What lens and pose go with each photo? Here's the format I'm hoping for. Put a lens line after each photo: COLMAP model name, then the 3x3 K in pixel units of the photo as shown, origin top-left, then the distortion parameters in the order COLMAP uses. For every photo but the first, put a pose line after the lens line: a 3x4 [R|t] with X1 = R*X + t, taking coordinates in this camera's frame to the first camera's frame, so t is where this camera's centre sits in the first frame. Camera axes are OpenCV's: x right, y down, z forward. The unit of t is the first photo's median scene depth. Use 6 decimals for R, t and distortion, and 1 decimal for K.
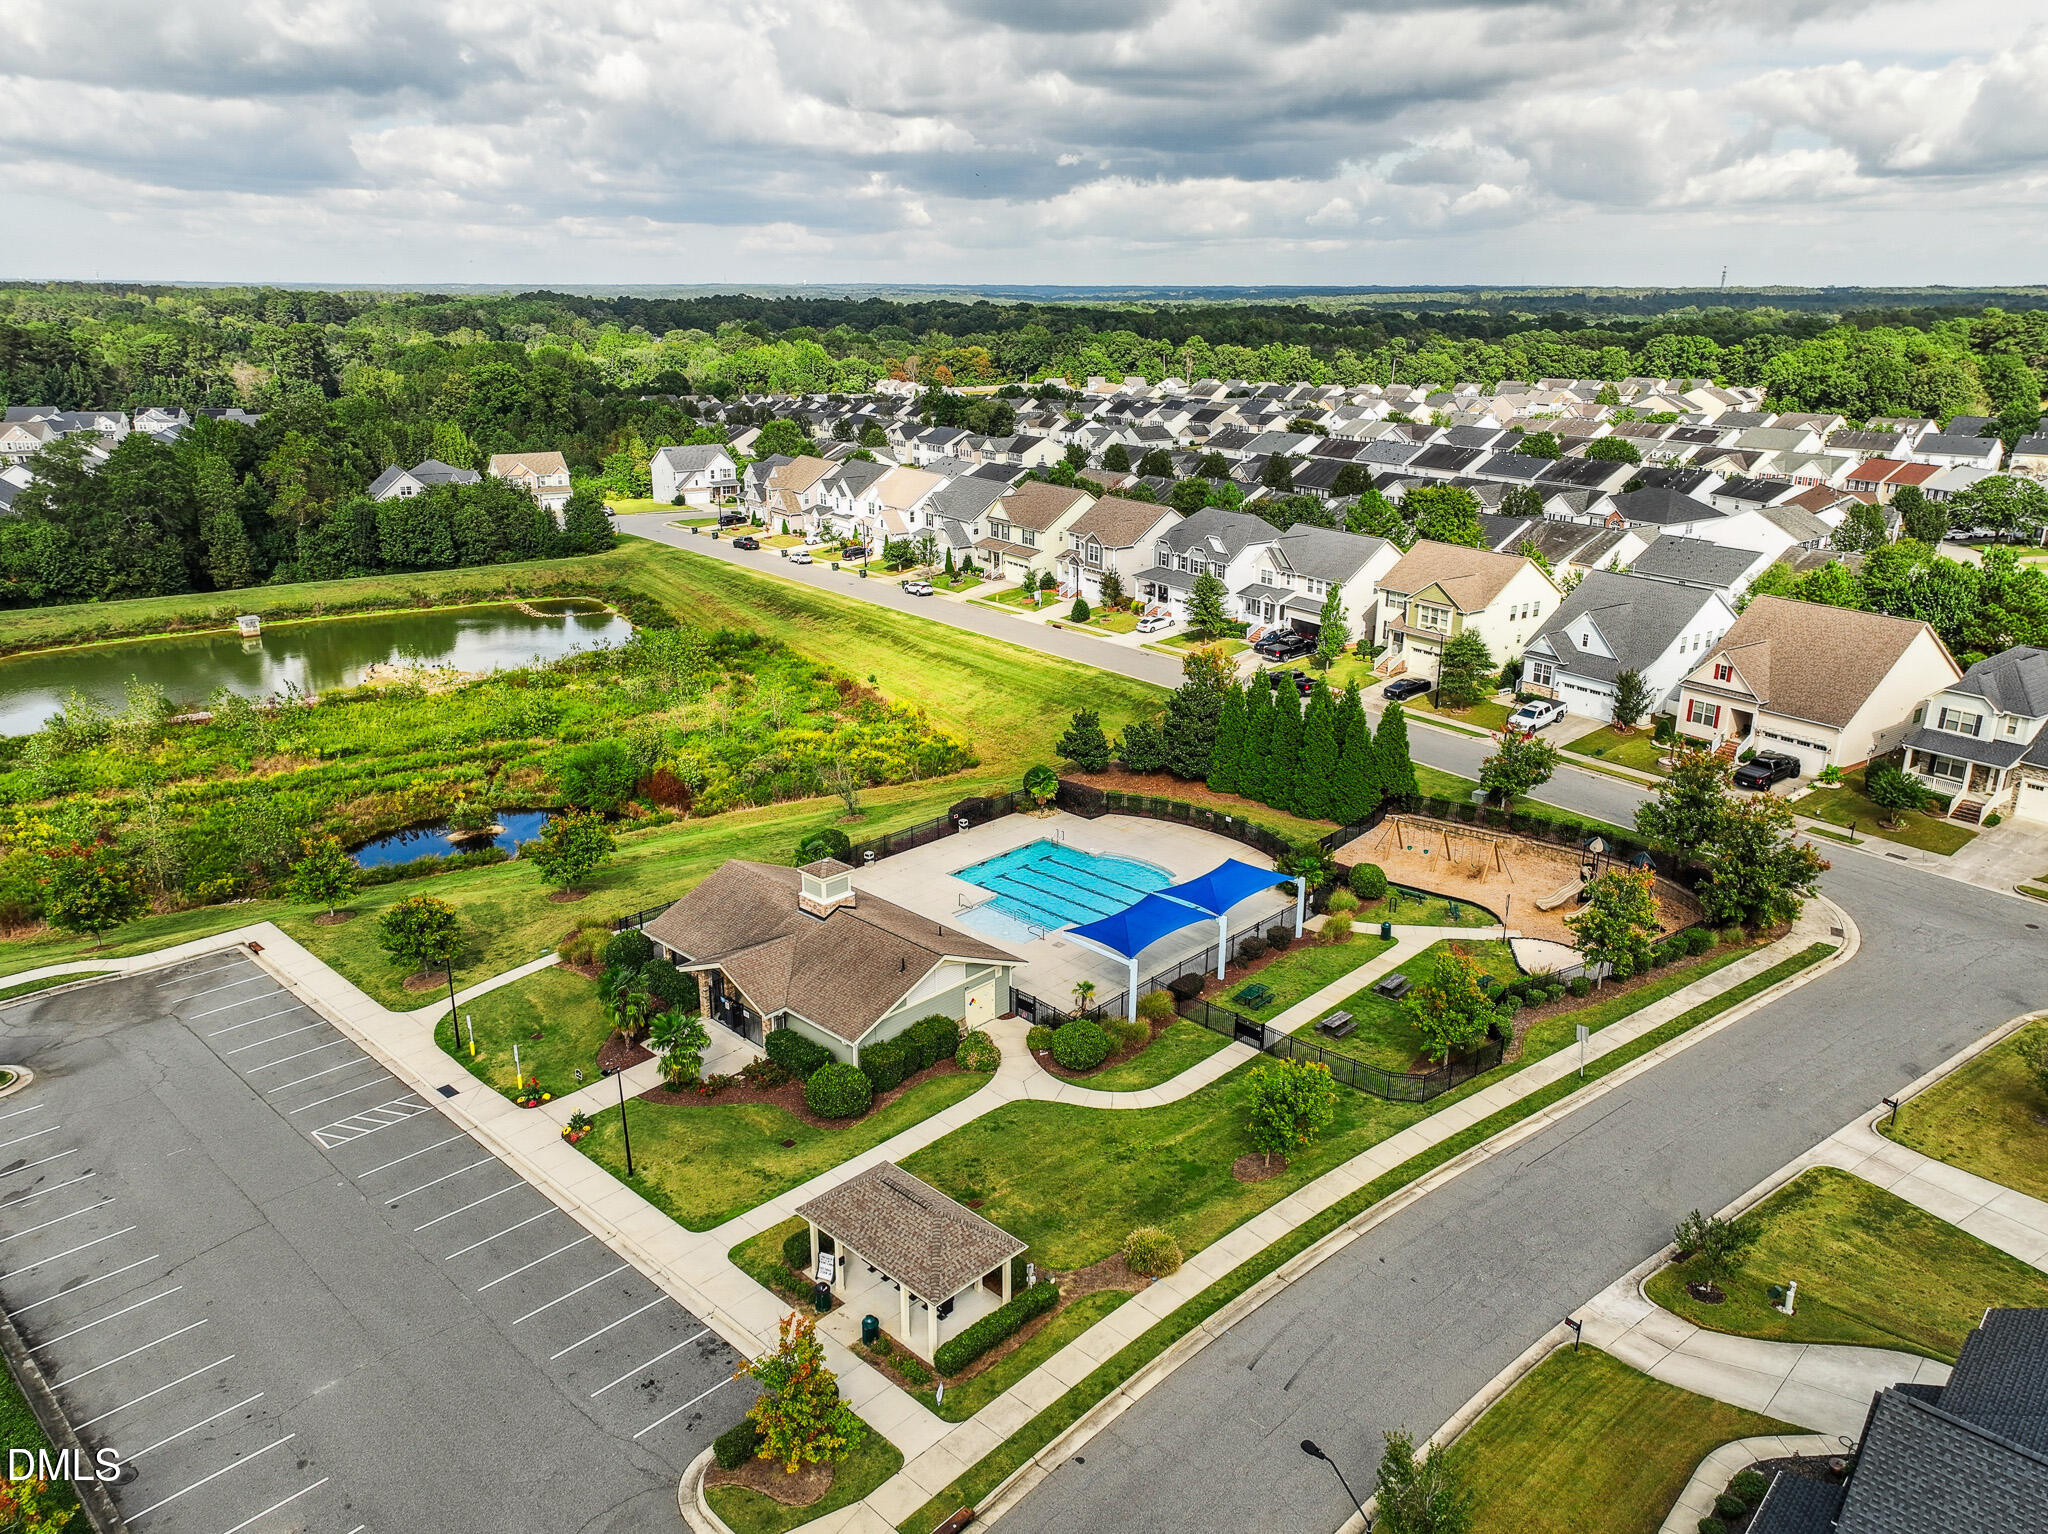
lens RADIAL K [[1451.8, 0, 1026.5], [0, 1451.8, 772.7], [0, 0, 1]] dist [-0.000953, 0.018403]
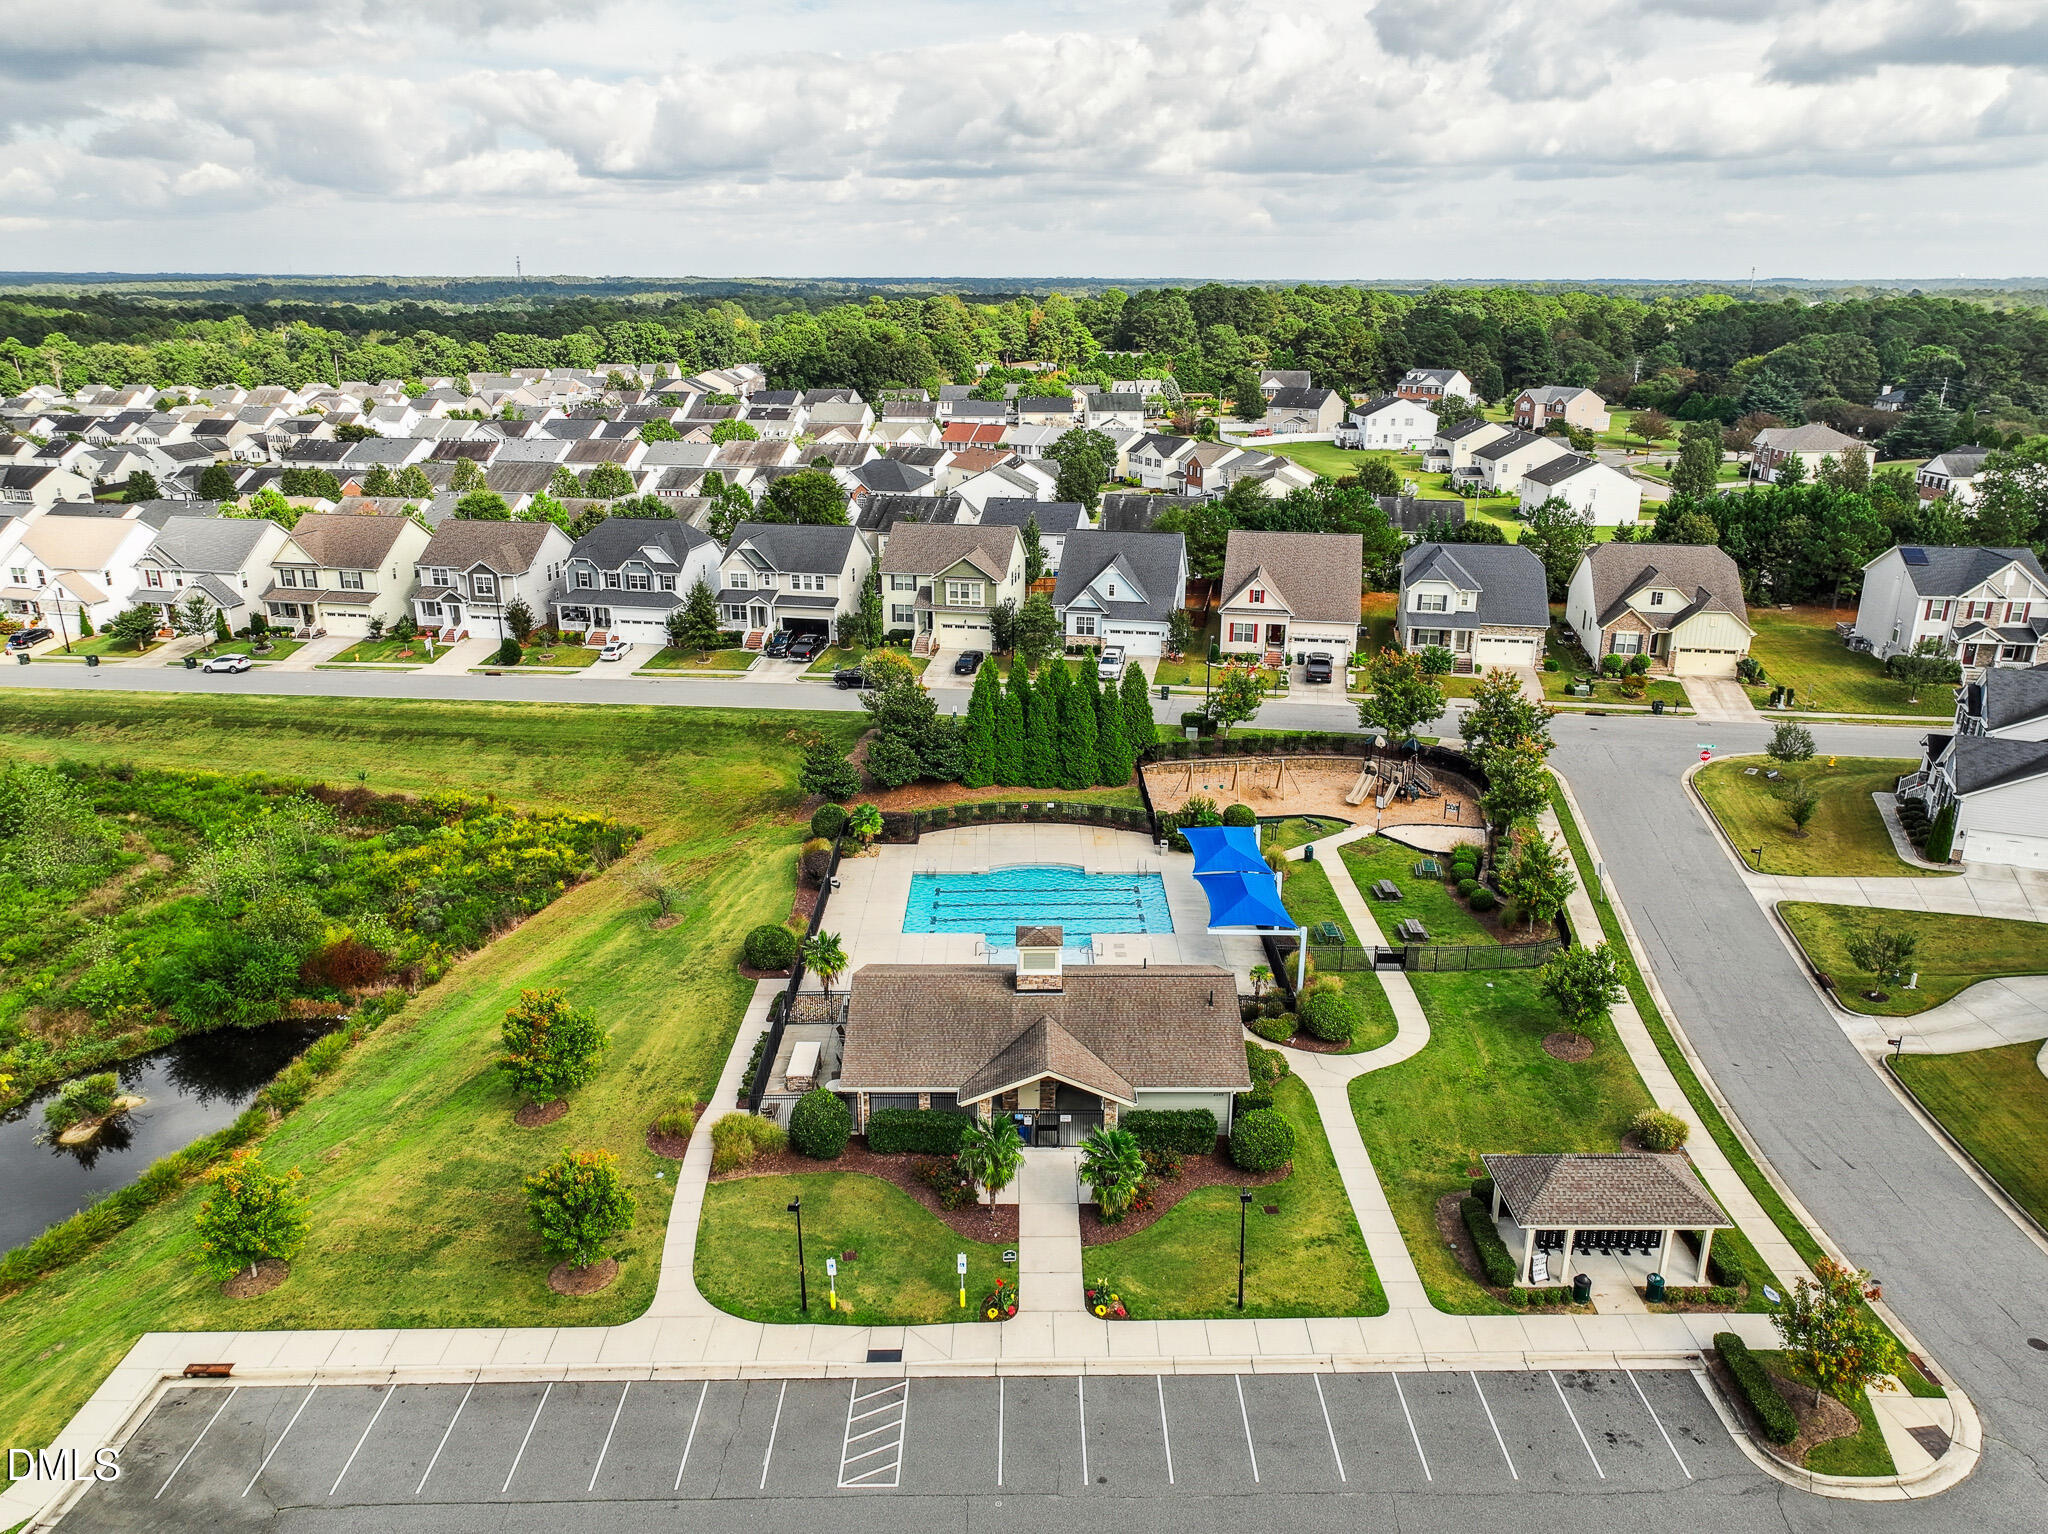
lens RADIAL K [[1451.8, 0, 1036.4], [0, 1451.8, 761.4], [0, 0, 1]] dist [-0.000953, 0.018403]
pose [[0.716284, -0.220275, 0.662130, -0.550038], [0.220533, 0.971696, 0.084690, -0.088303], [-0.662044, 0.085360, 0.744588, 0.262086]]
